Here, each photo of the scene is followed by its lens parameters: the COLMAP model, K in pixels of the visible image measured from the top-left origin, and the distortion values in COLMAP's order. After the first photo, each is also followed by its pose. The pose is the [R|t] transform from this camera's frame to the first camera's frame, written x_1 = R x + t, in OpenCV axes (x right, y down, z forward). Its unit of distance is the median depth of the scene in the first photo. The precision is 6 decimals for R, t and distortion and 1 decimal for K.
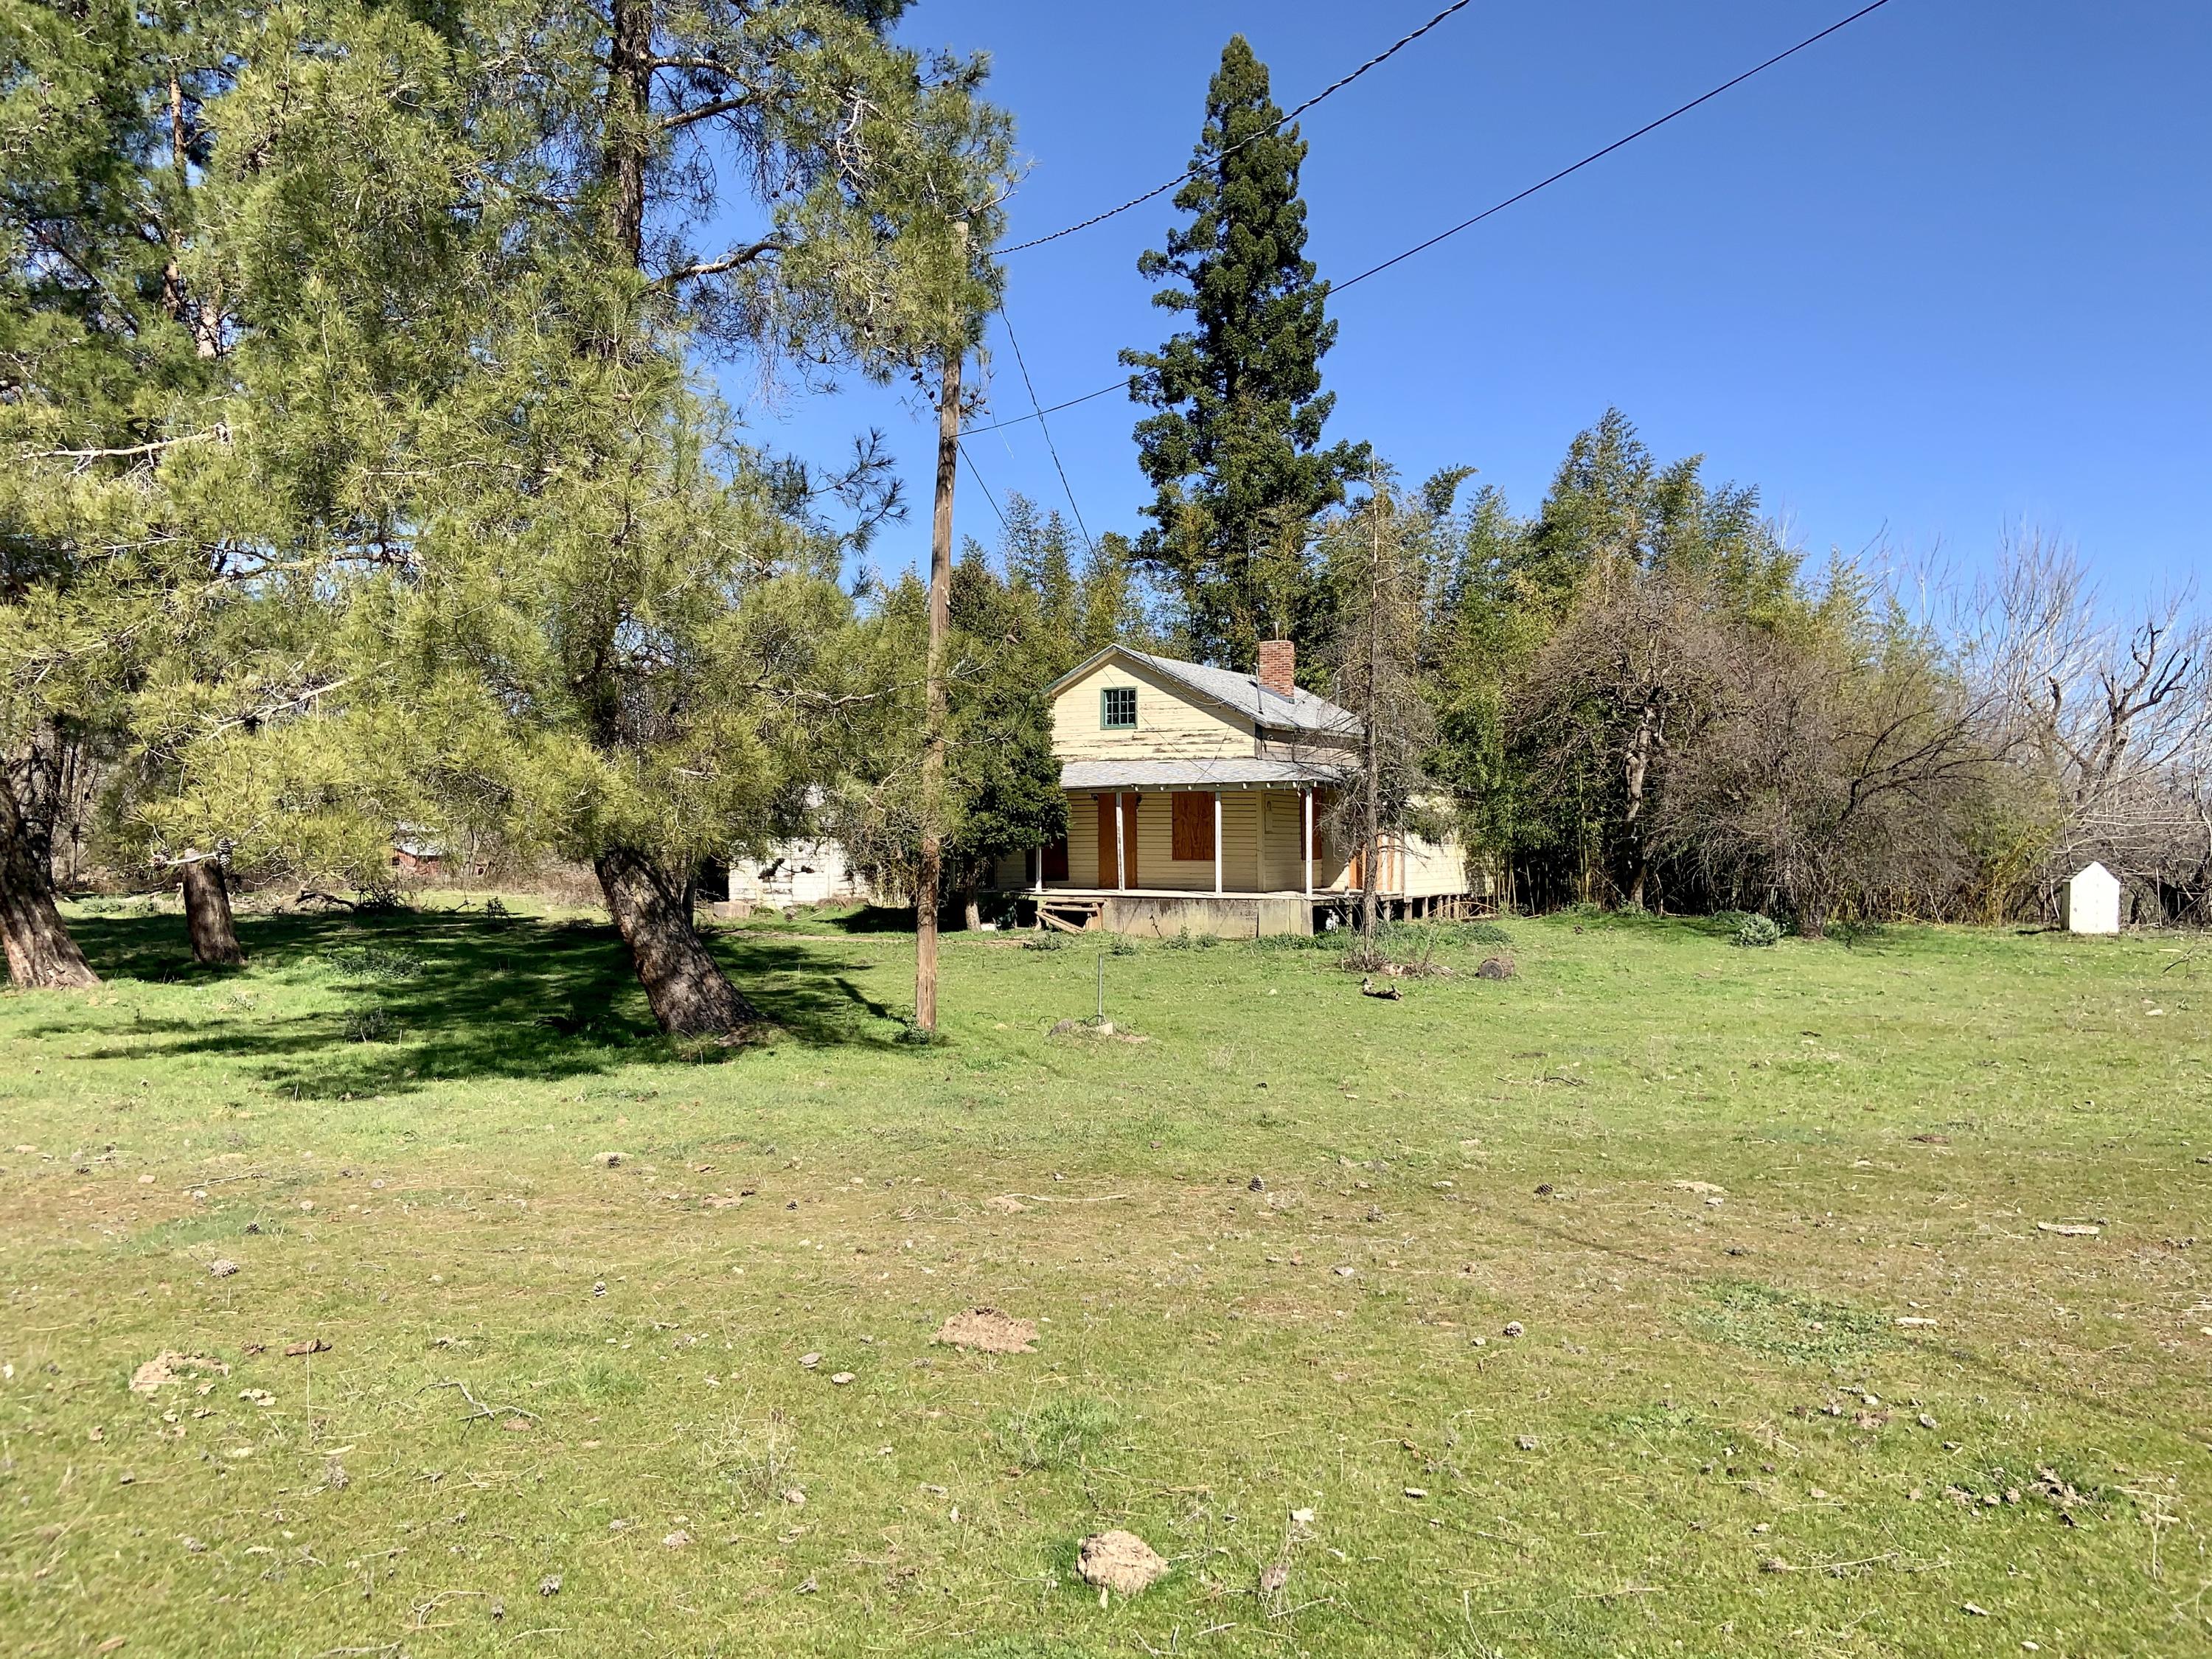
lens RADIAL K [[1897.6, 0, 1106.0], [0, 1897.6, 829.5], [0, 0, 1]] dist [0.222771, -0.345323]
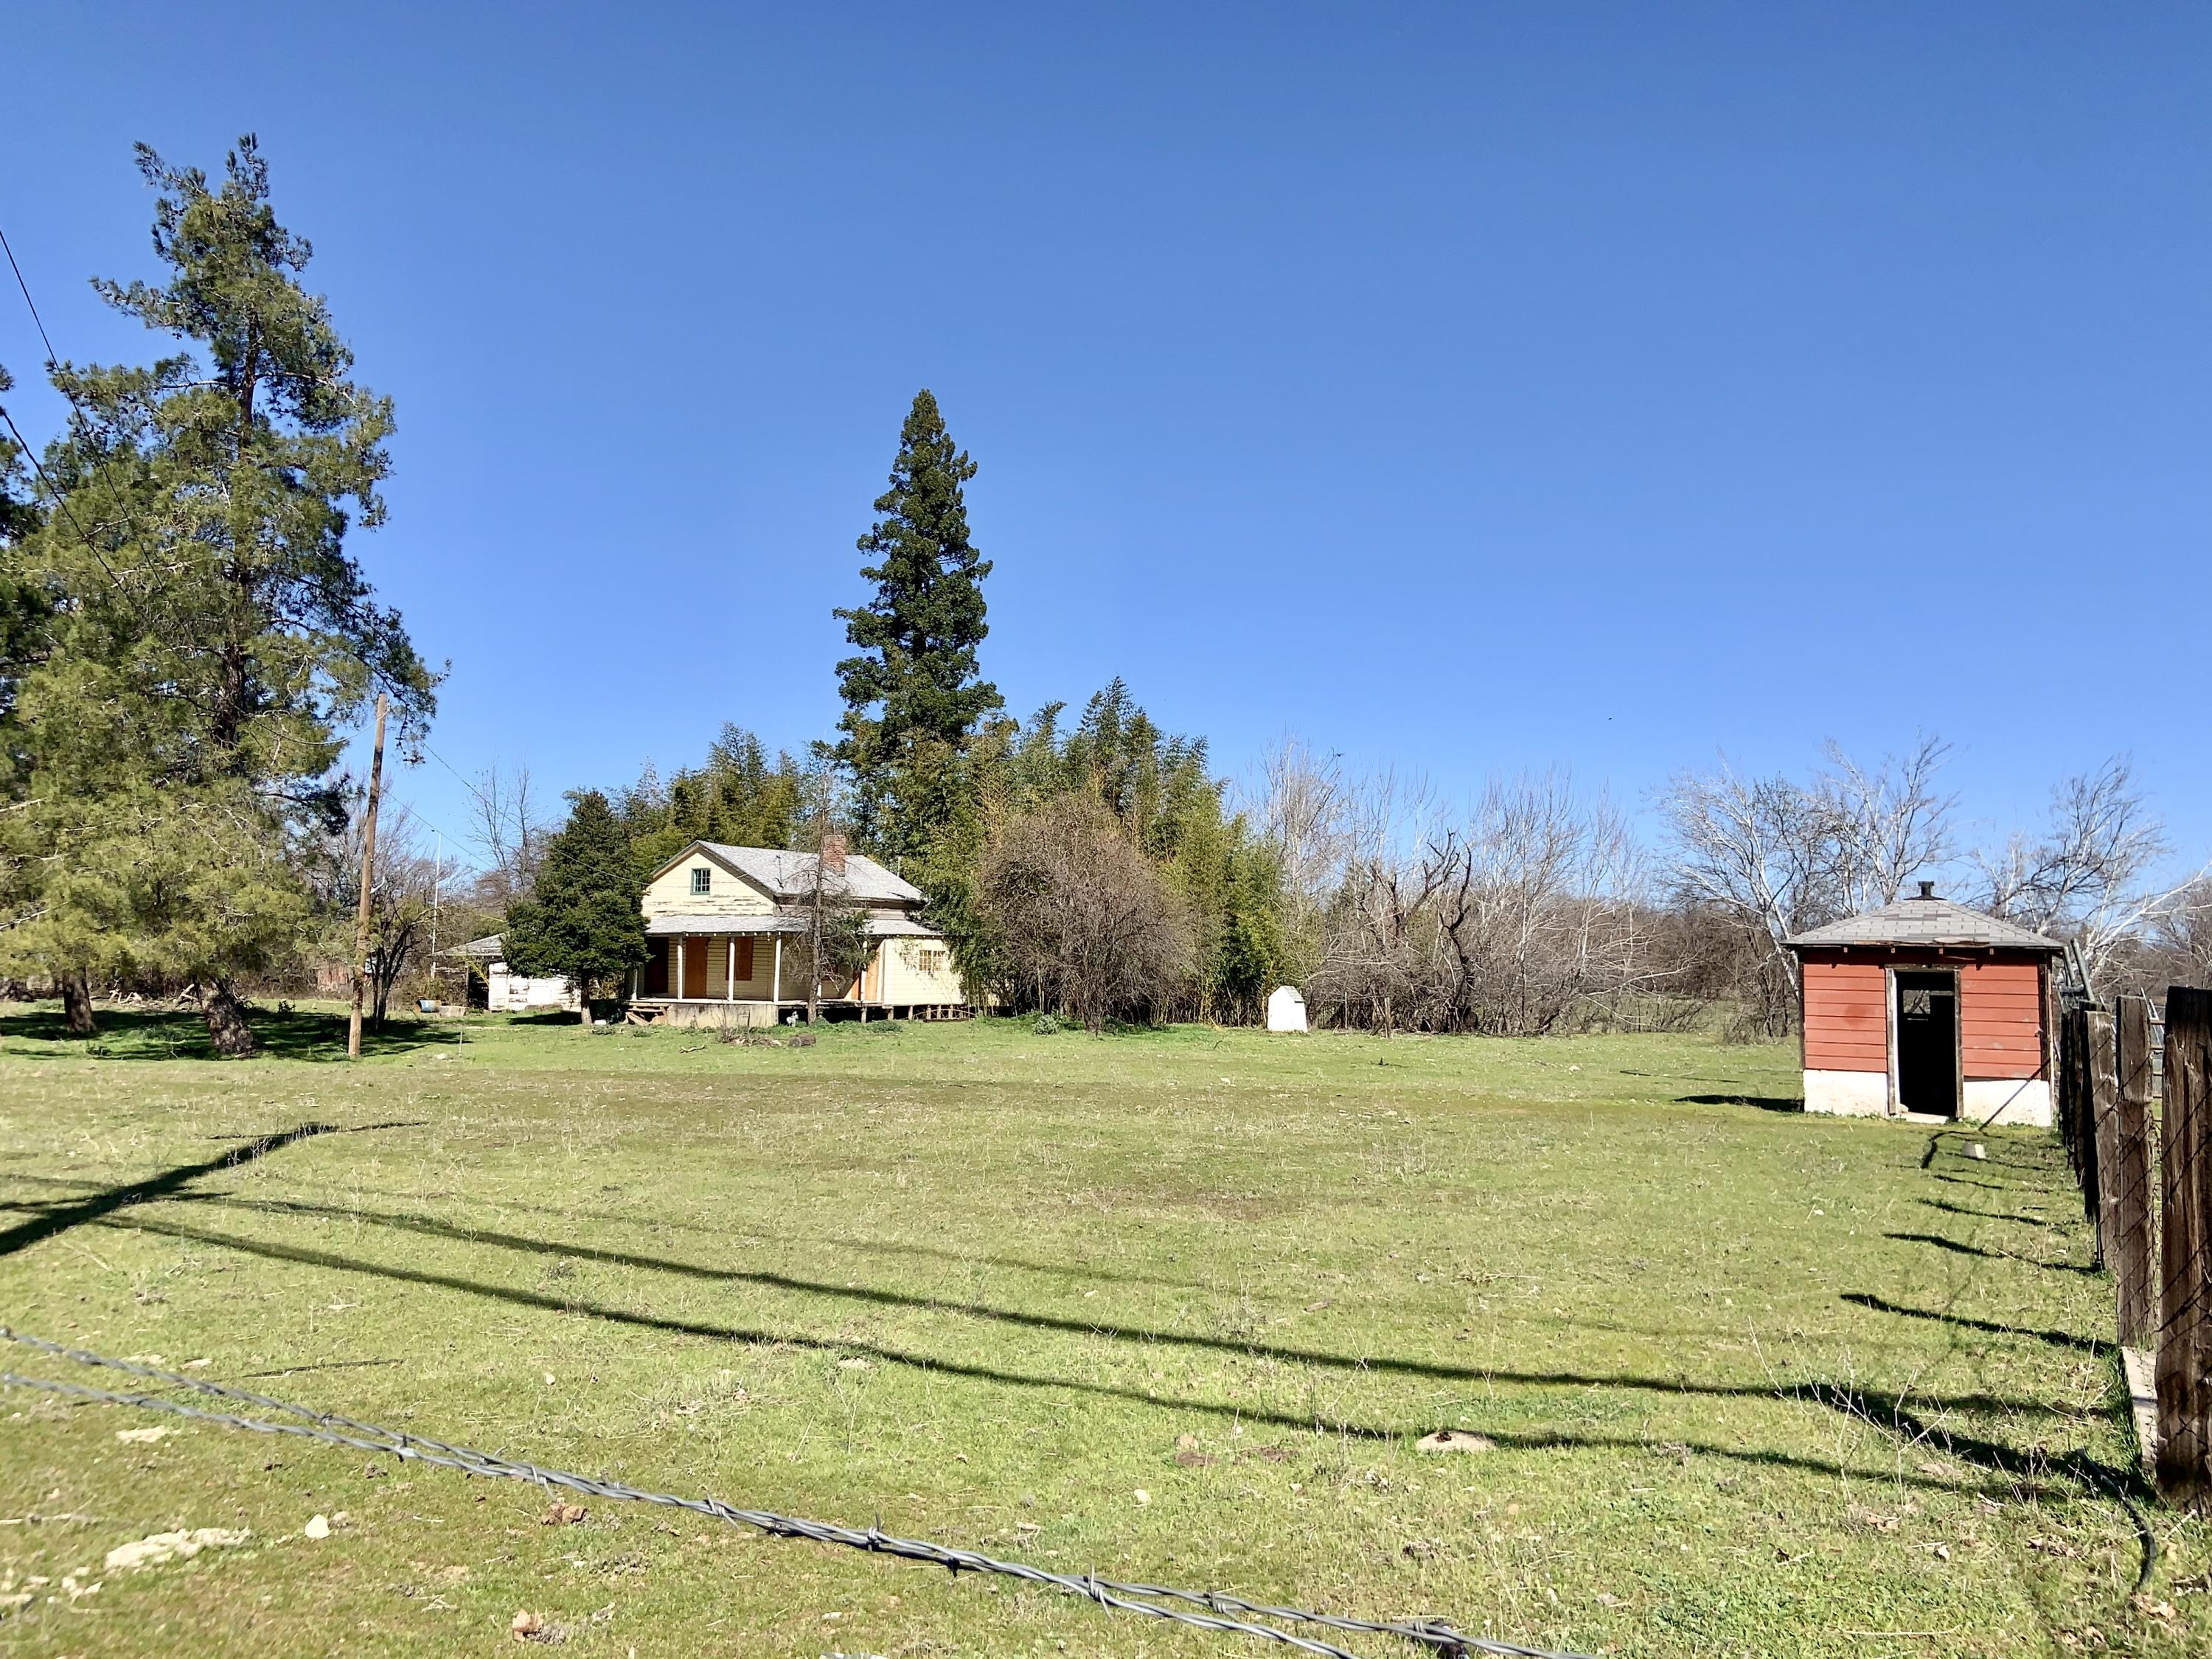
lens RADIAL K [[1897.6, 0, 1106.0], [0, 1897.6, 829.5], [0, 0, 1]] dist [0.222771, -0.345323]
pose [[0.999728, 0.011709, -0.020191, 0.366690], [-0.012983, 0.997854, -0.064176, -0.010063], [0.019396, 0.064421, 0.997734, -0.554998]]
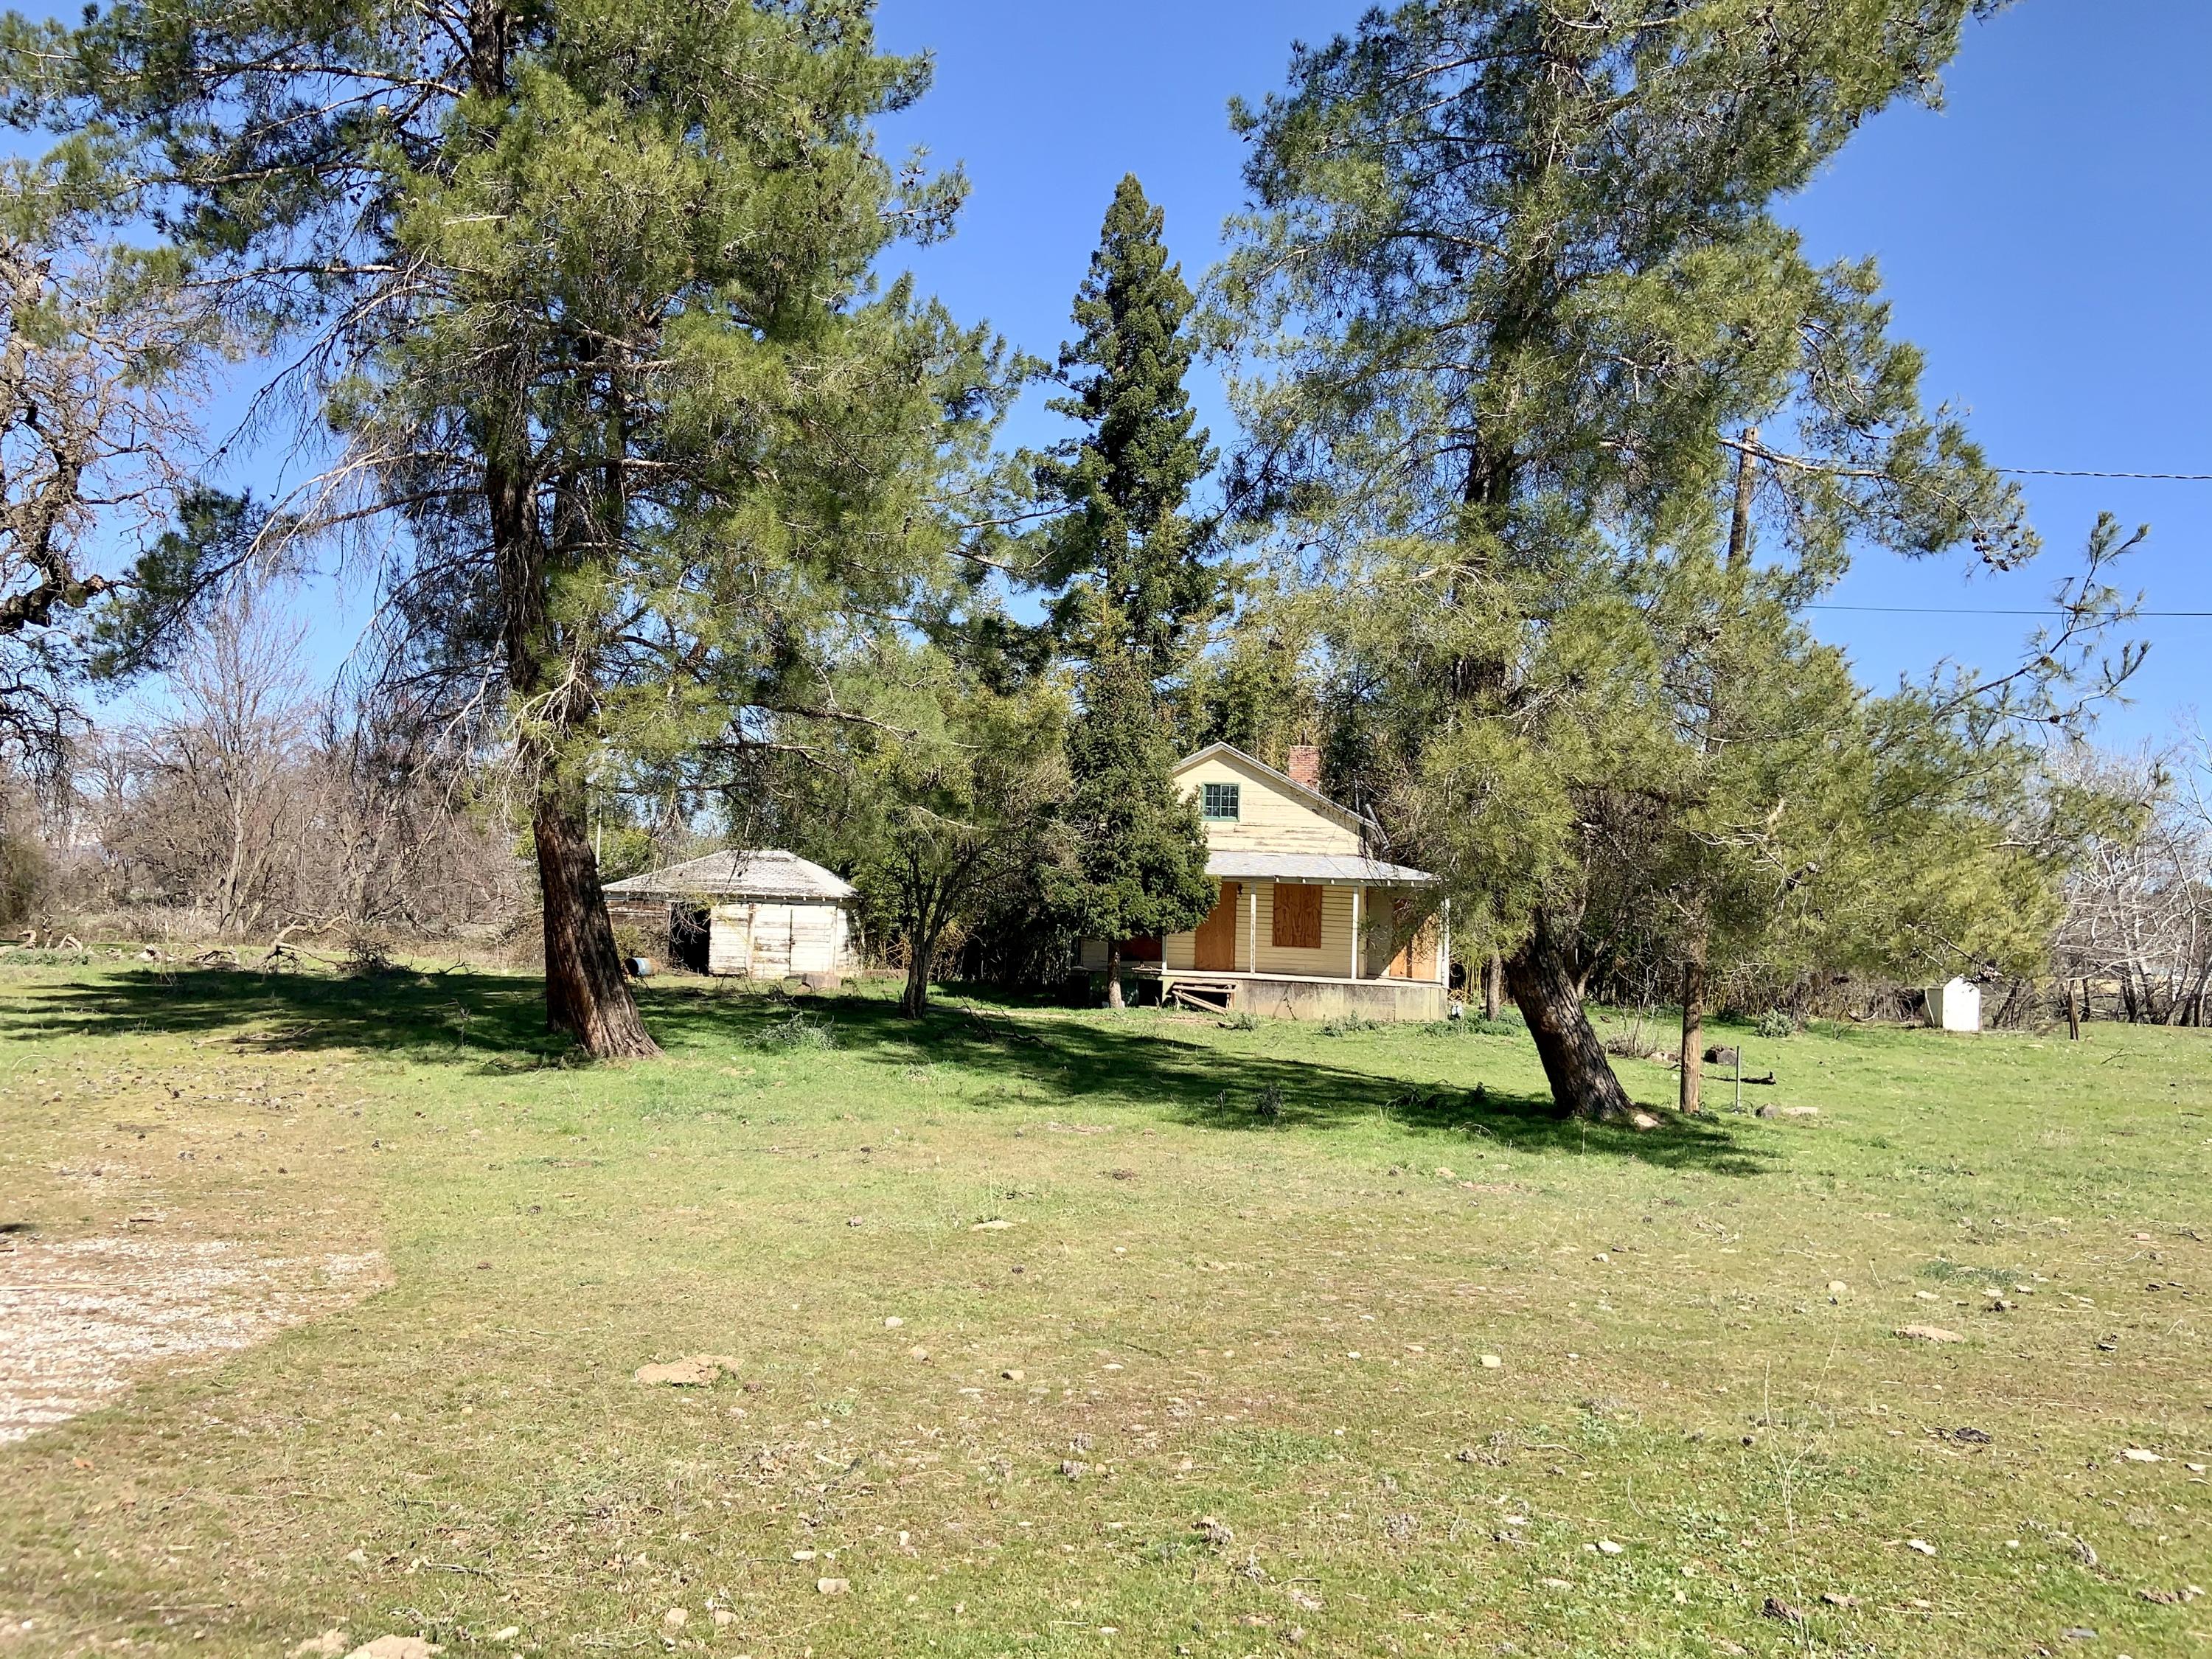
lens RADIAL K [[1897.6, 0, 1106.0], [0, 1897.6, 829.5], [0, 0, 1]] dist [0.222771, -0.345323]
pose [[0.933437, 0.054329, 0.354604, -0.430576], [-0.041925, 0.998213, -0.042576, -0.000013], [-0.356284, 0.024876, 0.934047, 0.022235]]
